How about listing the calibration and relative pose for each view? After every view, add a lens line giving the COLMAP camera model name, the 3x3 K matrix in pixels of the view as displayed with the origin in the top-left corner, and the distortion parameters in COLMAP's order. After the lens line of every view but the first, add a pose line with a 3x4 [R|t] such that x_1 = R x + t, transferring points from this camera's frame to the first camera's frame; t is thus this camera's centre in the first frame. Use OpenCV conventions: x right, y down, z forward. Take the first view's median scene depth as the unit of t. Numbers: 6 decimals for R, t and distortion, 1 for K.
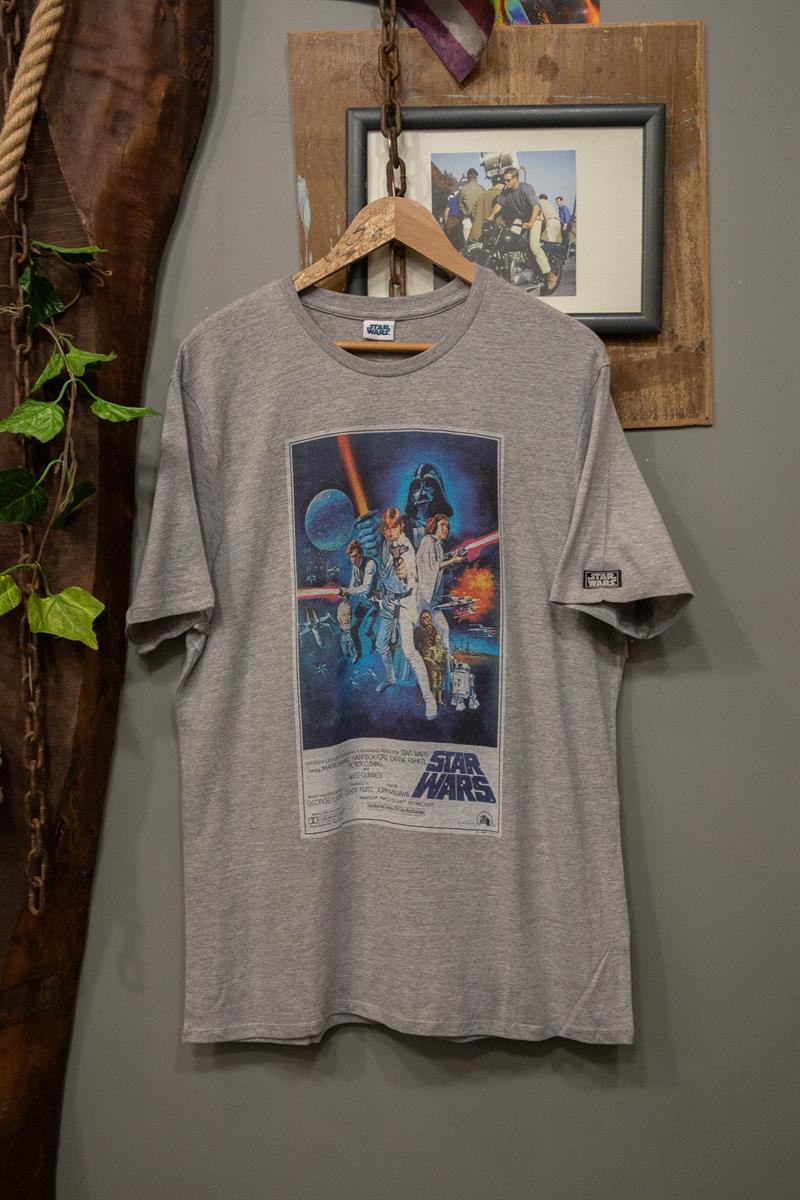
lens RADIAL K [[1180.6, 0, 403.4], [0, 1180.6, 599.8], [0, 0, 1]] dist [-0.020462, 0.000000]
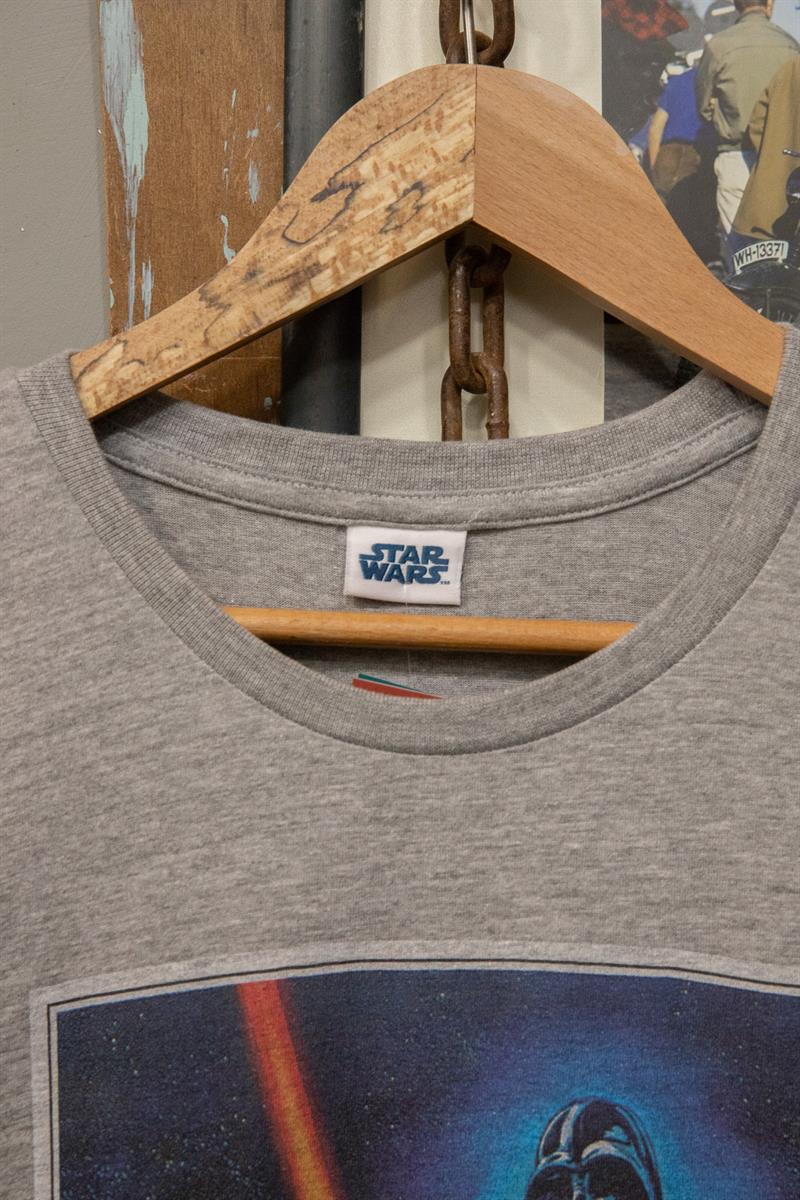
lens RADIAL K [[2192.3, 0, 431.3], [0, 2192.3, 613.8], [0, 0, 1]] dist [0.136322, 0.000000]
pose [[0.998787, 0.011107, 0.047975, -0.038092], [-0.006102, 0.994638, -0.103239, -0.167334], [-0.048865, 0.102821, 0.993499, 0.516367]]
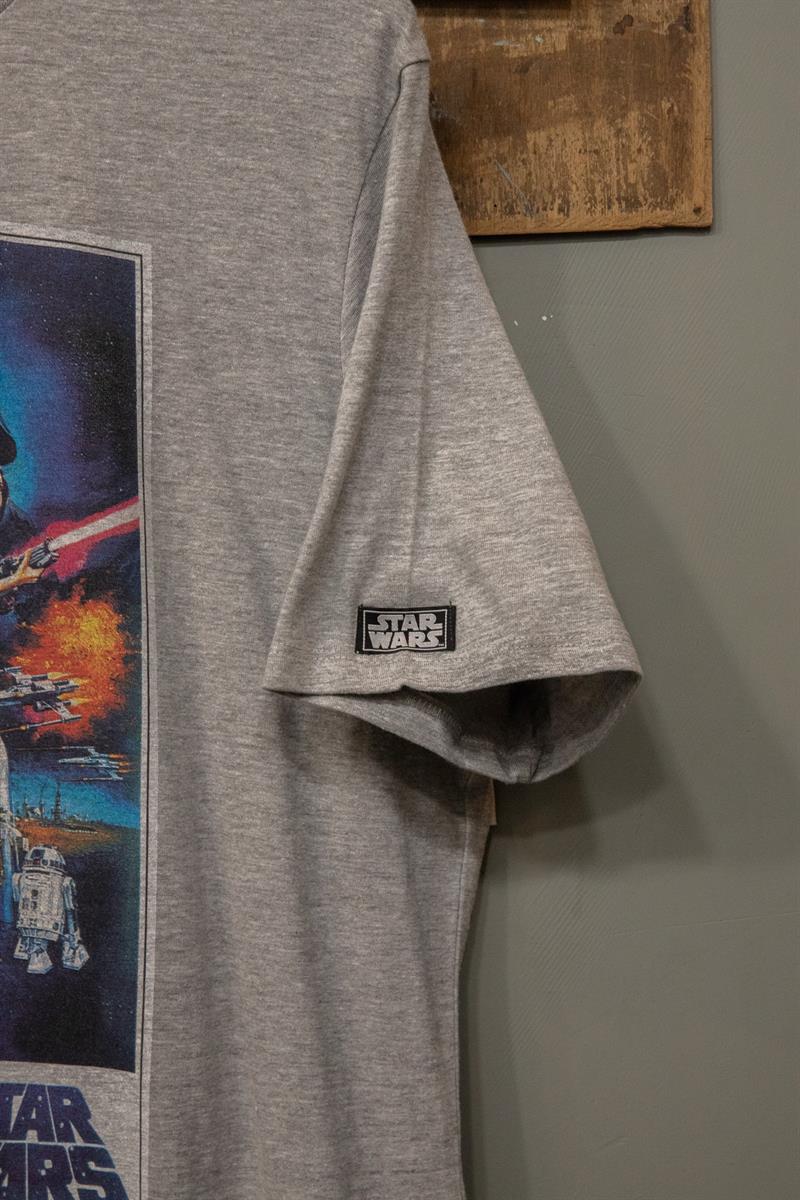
lens RADIAL K [[2192.3, 0, 395.4], [0, 2192.3, 604.3], [0, 0, 1]] dist [0.136322, 0.000000]
pose [[0.999295, 0.002698, 0.037439, 0.135715], [-0.002841, 0.999989, 0.003767, -0.027672], [-0.037428, -0.003870, 0.999292, 0.287669]]
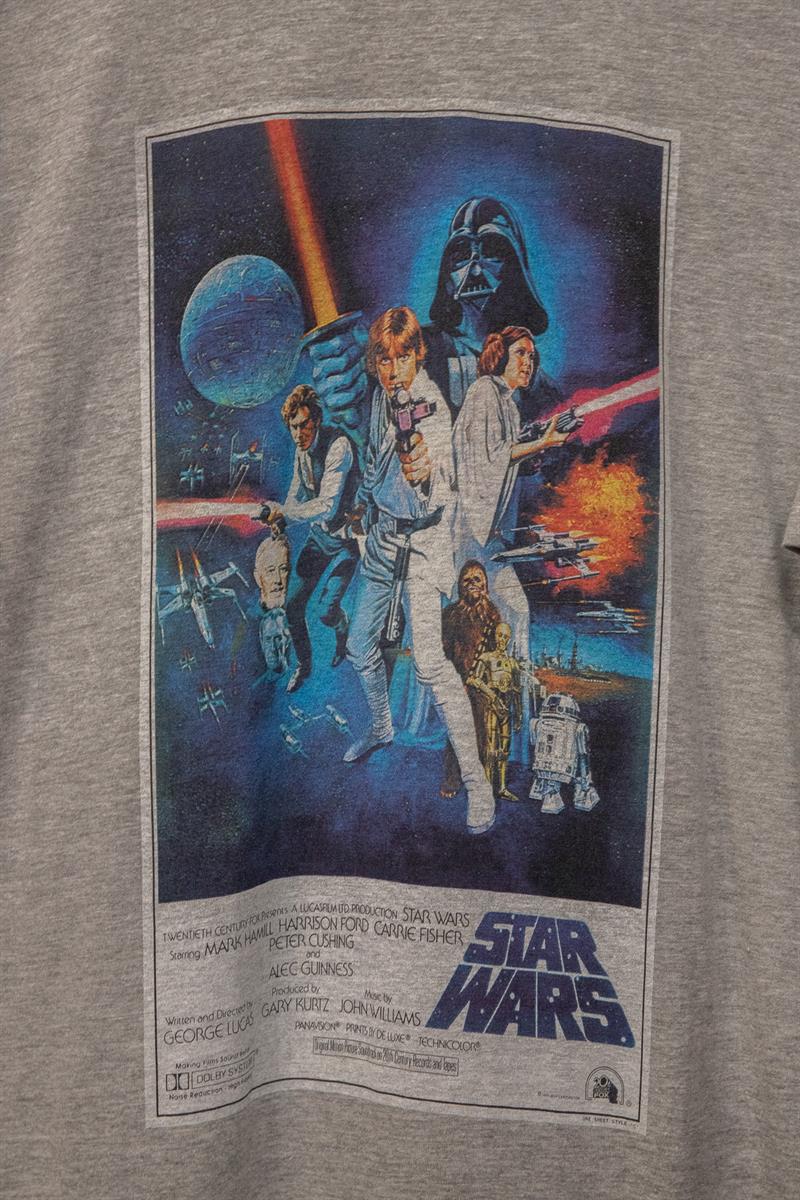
lens RADIAL K [[2192.3, 0, 408.7], [0, 2192.3, 597.0], [0, 0, 1]] dist [0.136322, 0.000000]
pose [[0.999092, 0.026994, 0.032950, -0.027606], [-0.026445, 0.999506, -0.016988, 0.033749], [-0.033393, 0.016101, 0.999313, 0.247287]]
